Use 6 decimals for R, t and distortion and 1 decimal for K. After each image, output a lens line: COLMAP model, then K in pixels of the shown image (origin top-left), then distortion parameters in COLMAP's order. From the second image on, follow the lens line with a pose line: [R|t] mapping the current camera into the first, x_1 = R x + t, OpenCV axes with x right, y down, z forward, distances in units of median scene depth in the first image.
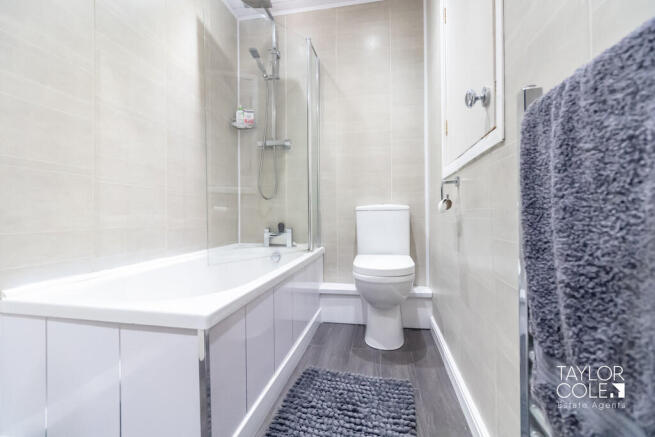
lens RADIAL K [[286.9, 0, 328.2], [0, 286.9, 214.8], [0, 0, 1]] dist [-0.001293, -0.001260]
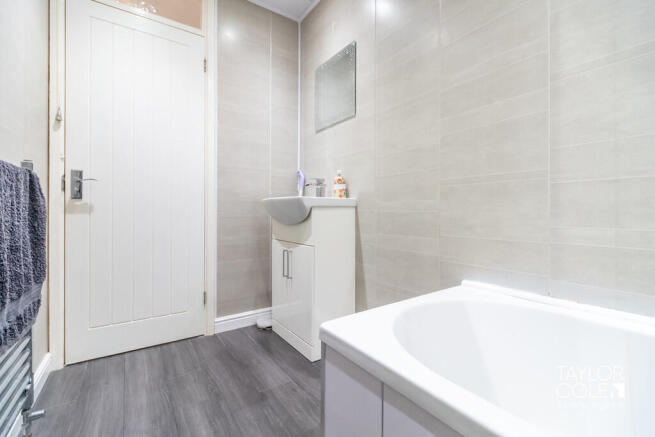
lens RADIAL K [[286.9, 0, 327.3], [0, 286.9, 217.9], [0, 0, 1]] dist [-0.001293, -0.001260]
pose [[-0.686186, -0.006567, -0.727397, 0.190797], [-0.018381, 0.999796, 0.008313, -0.015180], [0.727194, 0.019075, -0.686167, 1.093707]]
